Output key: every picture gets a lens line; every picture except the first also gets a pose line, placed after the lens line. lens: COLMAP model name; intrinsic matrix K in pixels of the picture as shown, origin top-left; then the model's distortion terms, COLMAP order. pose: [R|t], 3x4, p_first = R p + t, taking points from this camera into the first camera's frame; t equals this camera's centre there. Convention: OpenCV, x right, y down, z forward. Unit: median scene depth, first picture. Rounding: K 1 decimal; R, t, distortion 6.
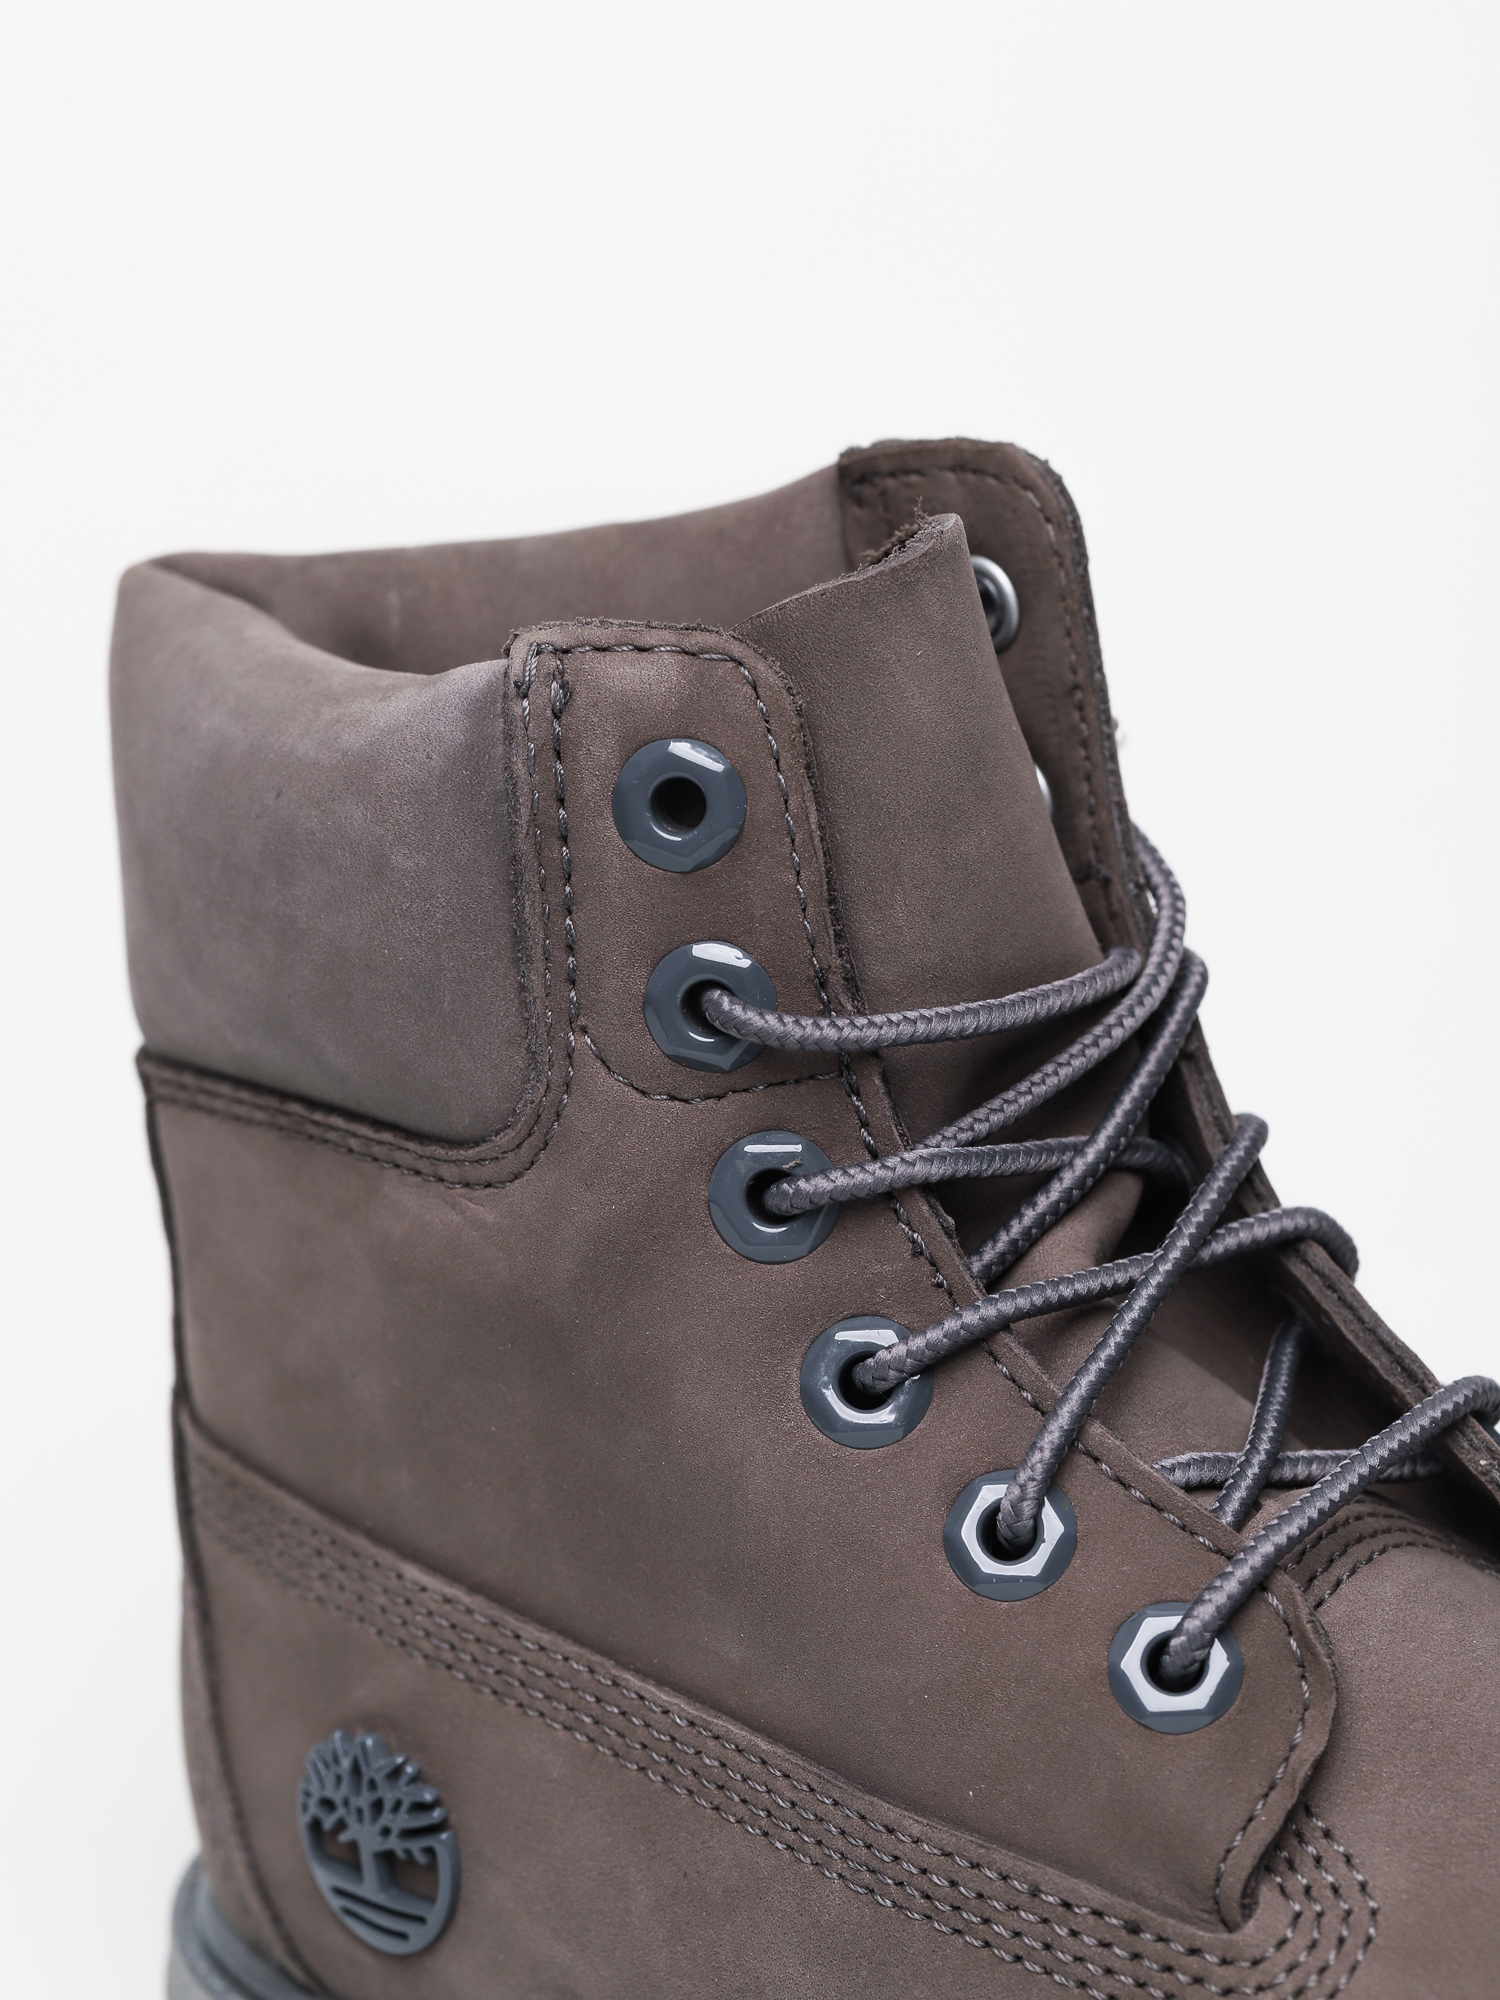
lens RADIAL K [[5803.7, 0, 750.0], [0, 5803.7, 1000.0], [0, 0, 1]] dist [0.028412, -1.105442]
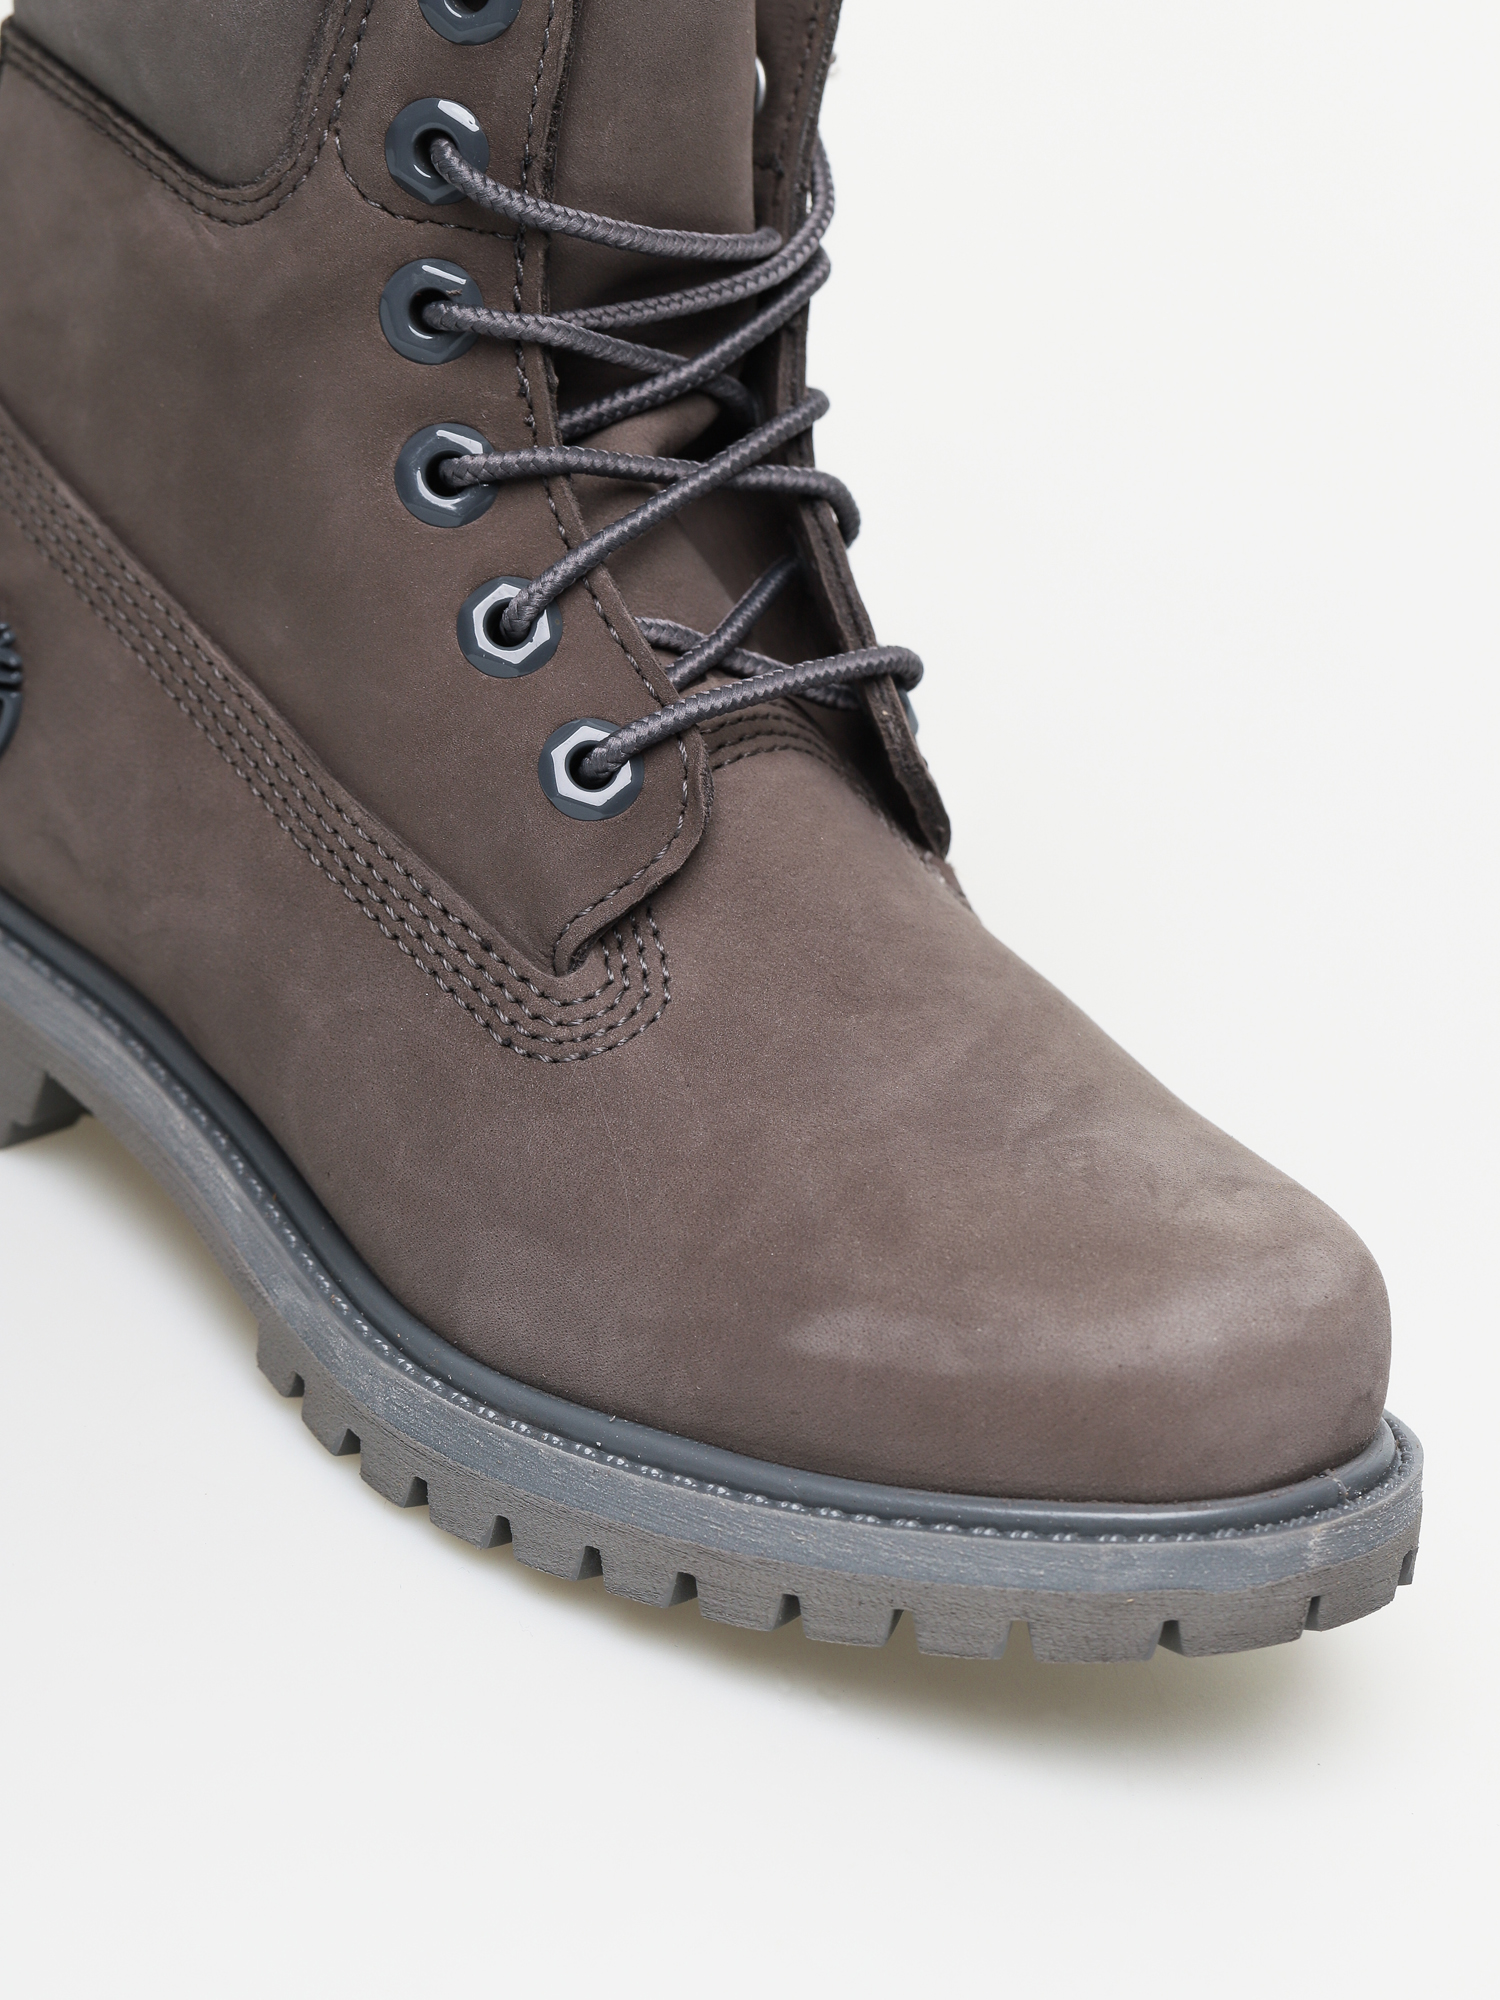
lens RADIAL K [[5577.4, 0, 750.0], [0, 5577.4, 1000.0], [0, 0, 1]] dist [-0.267883, 3.085866]
pose [[0.931735, 0.357496, 0.063768, 0.044726], [-0.362903, 0.922994, 0.128000, -0.007454], [-0.013098, -0.142404, 0.989722, -0.213931]]
